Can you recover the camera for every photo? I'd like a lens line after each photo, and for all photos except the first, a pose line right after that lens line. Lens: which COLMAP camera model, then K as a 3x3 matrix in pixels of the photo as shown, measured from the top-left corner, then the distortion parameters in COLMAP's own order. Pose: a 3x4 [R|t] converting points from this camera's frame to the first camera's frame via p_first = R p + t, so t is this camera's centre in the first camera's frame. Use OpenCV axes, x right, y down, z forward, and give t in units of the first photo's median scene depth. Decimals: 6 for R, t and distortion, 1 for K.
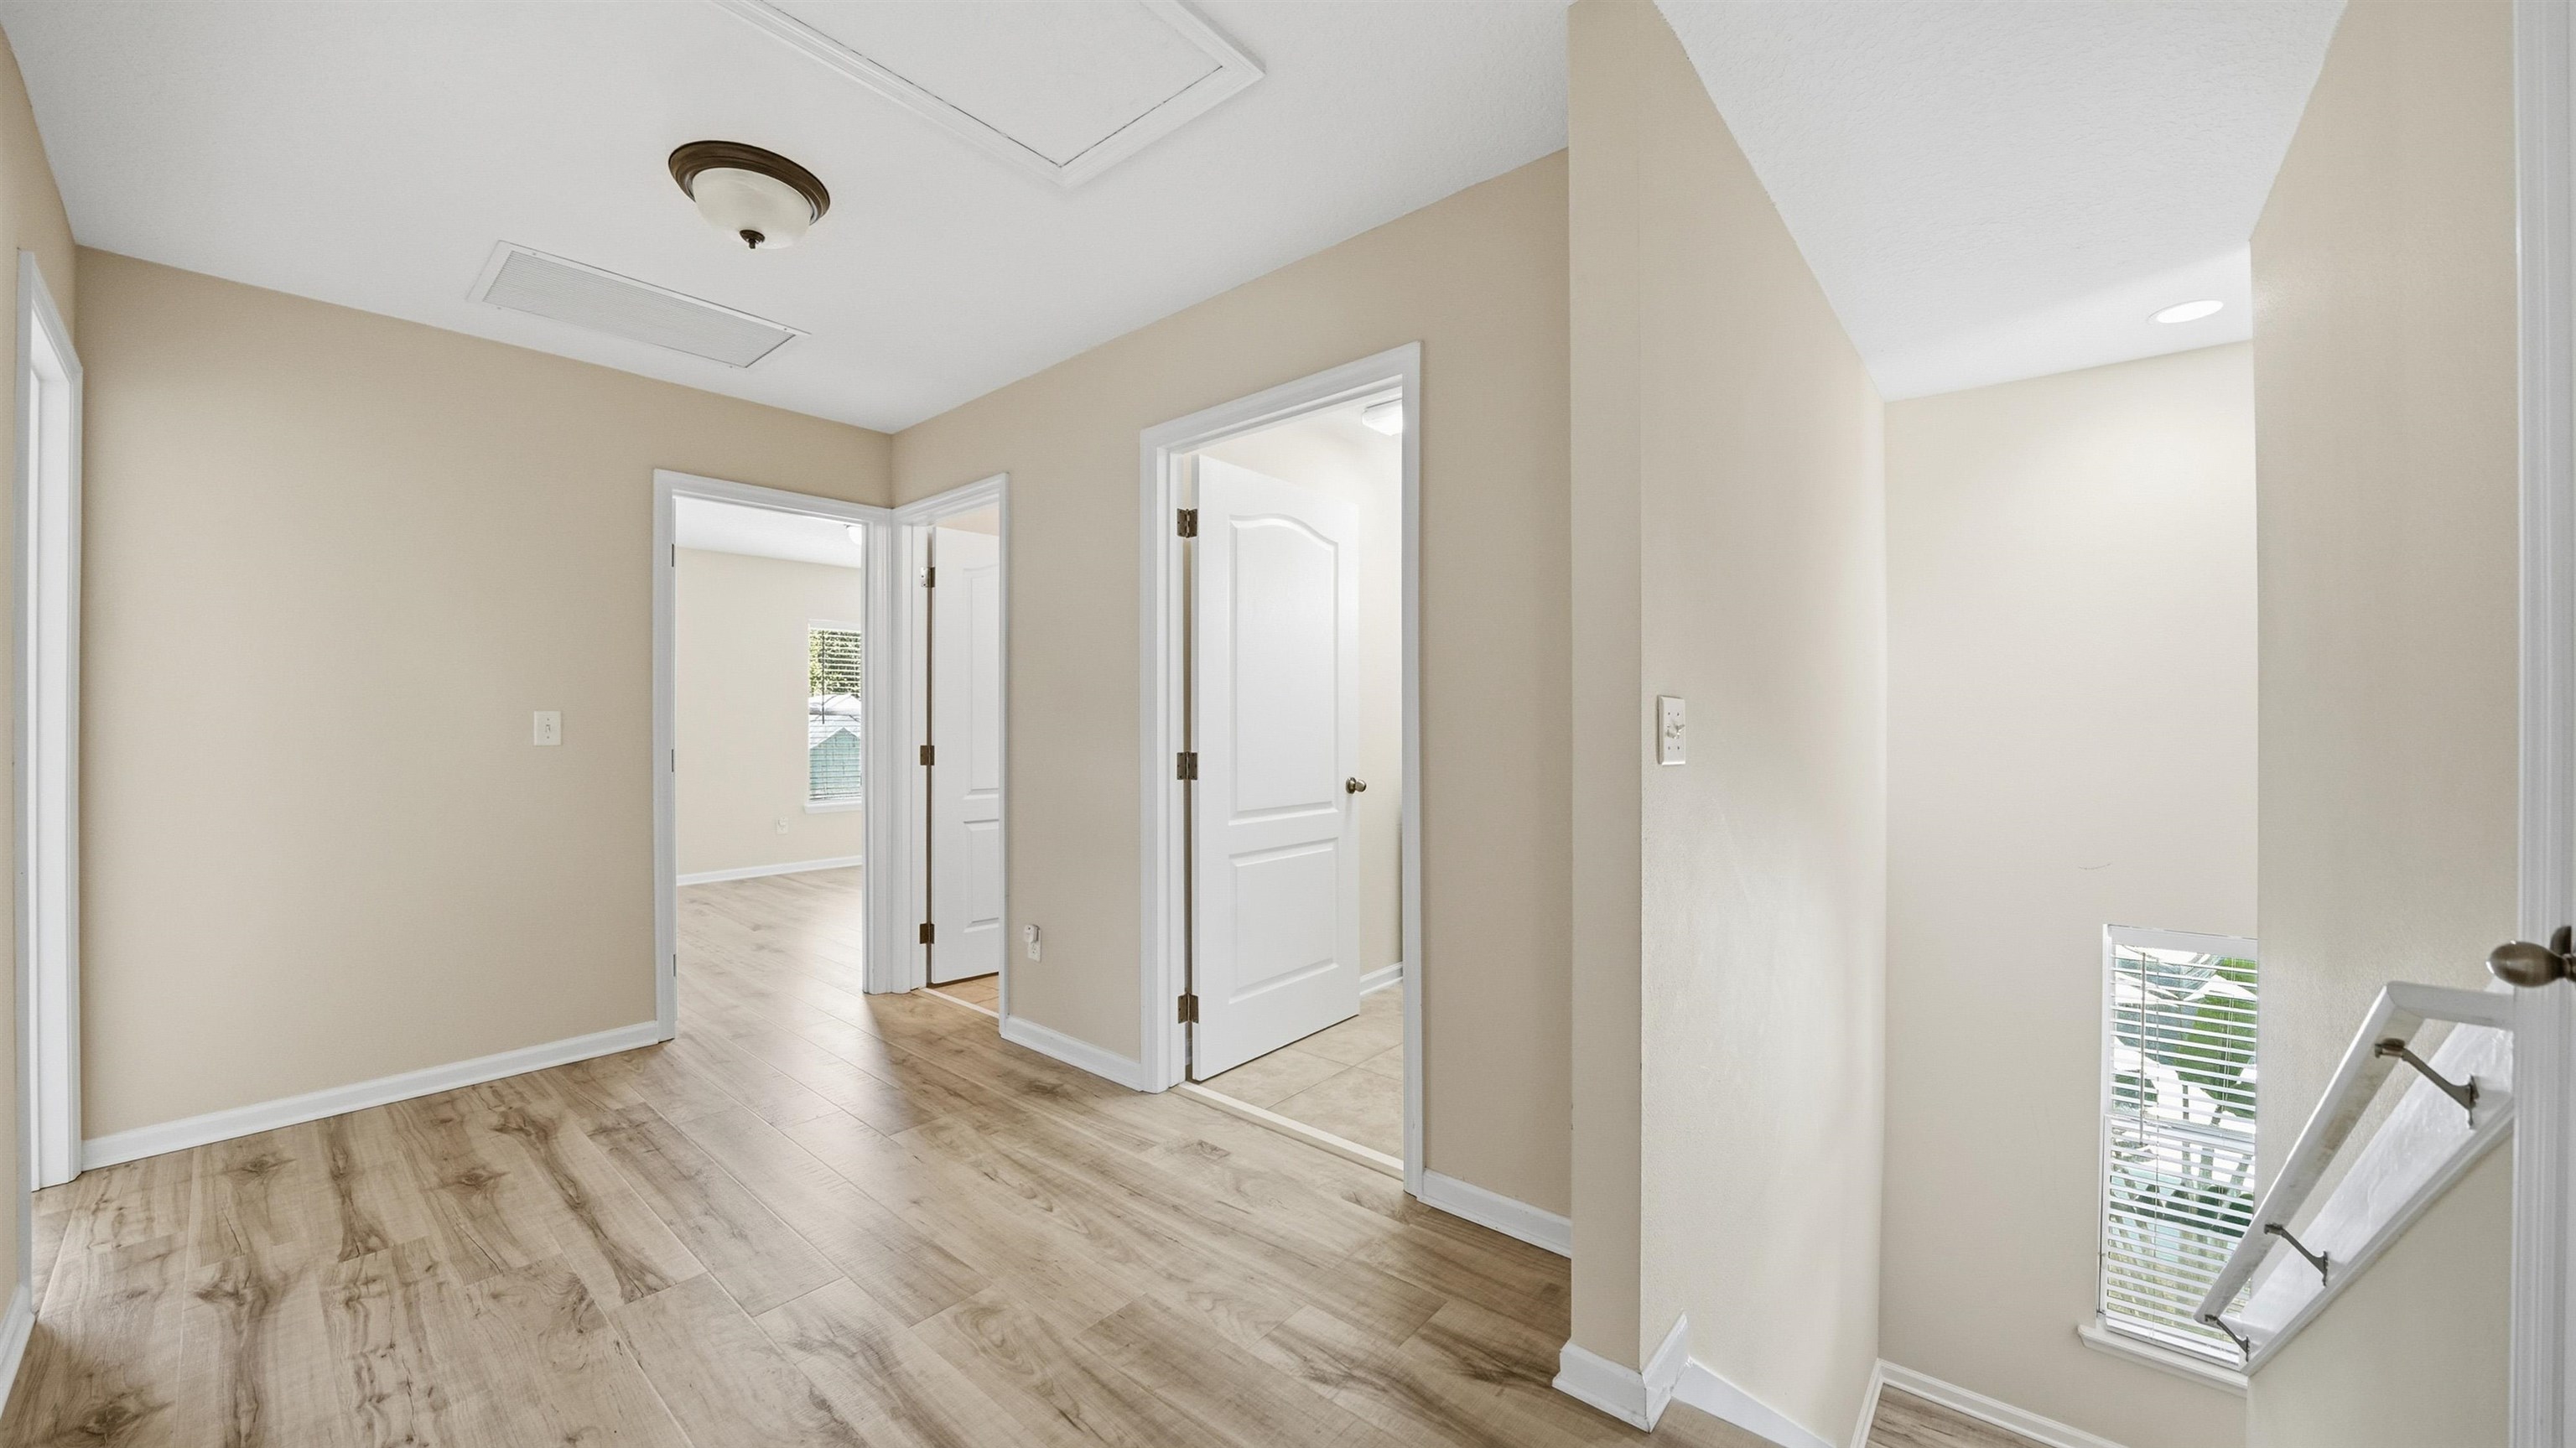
lens RADIAL K [[929.8, 0, 1286.5], [0, 929.8, 716.3], [0, 0, 1]] dist [-0.018106, 0.000271]
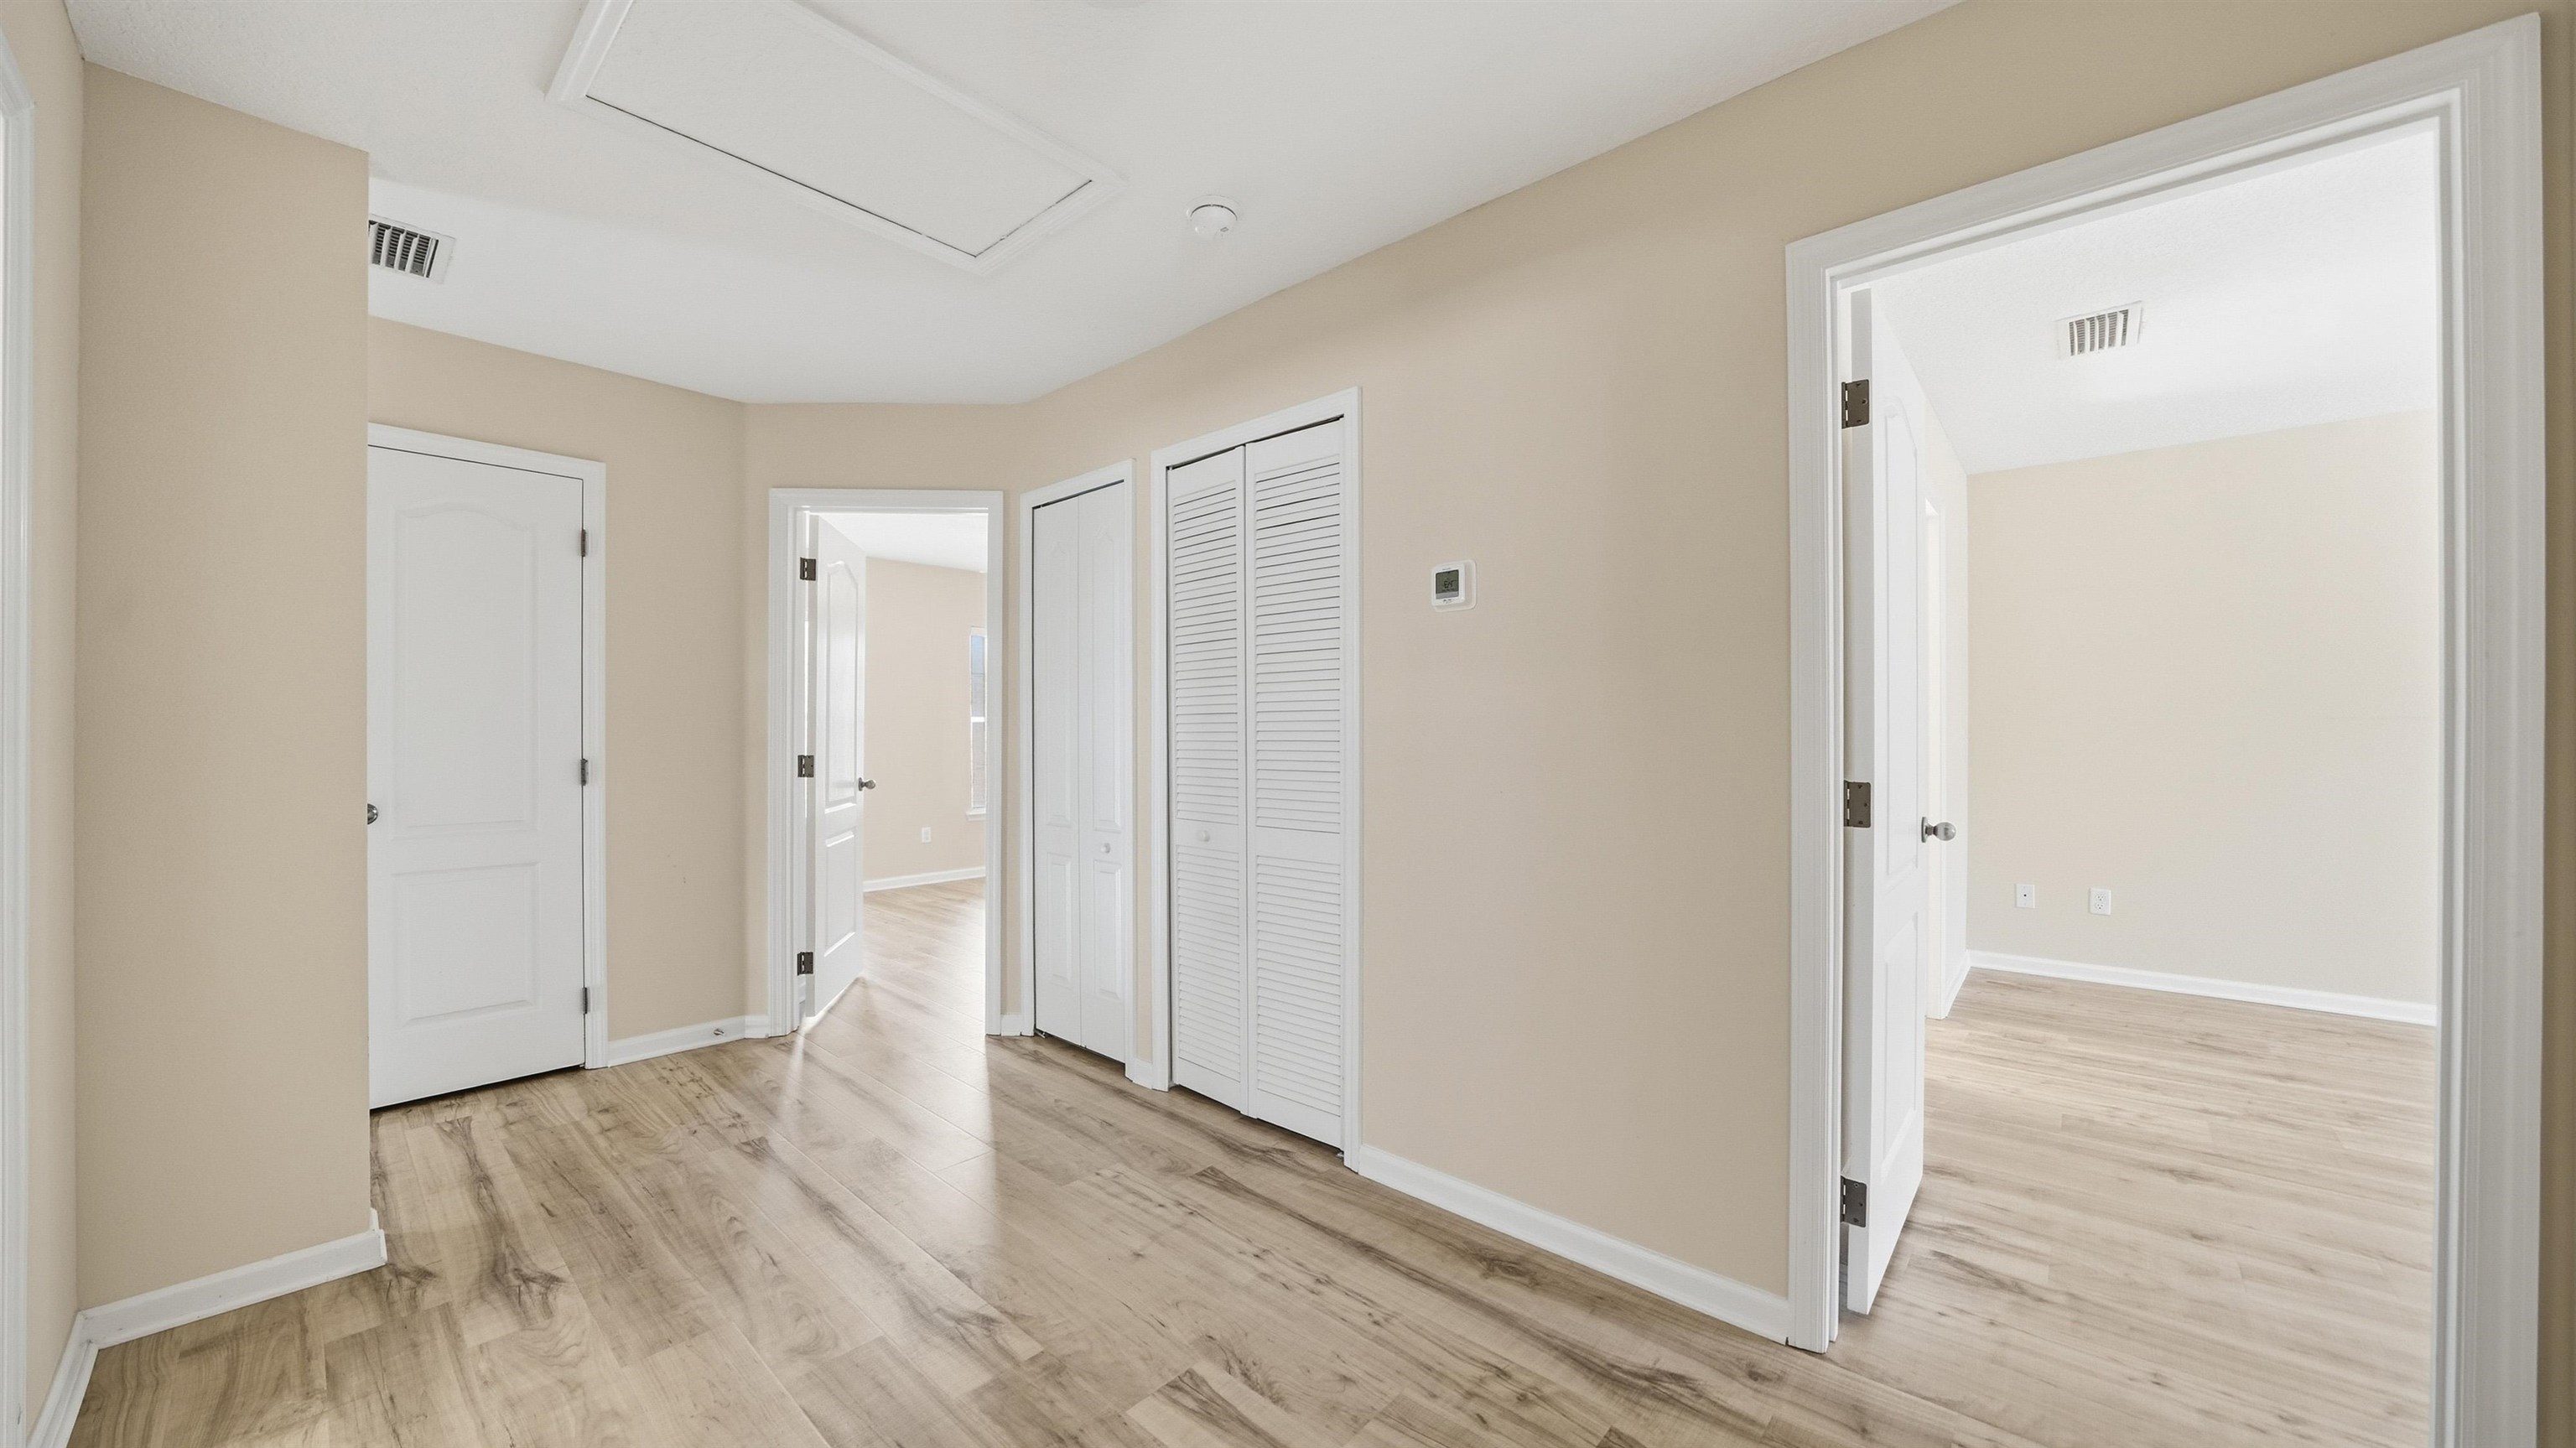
lens RADIAL K [[929.8, 0, 1286.5], [0, 929.8, 716.3], [0, 0, 1]] dist [-0.018106, 0.000271]
pose [[-0.999436, 0.003436, 0.033411, -0.899372], [0.002798, 0.999813, -0.019141, 0.012077], [-0.033470, -0.019036, -0.999258, 2.035153]]
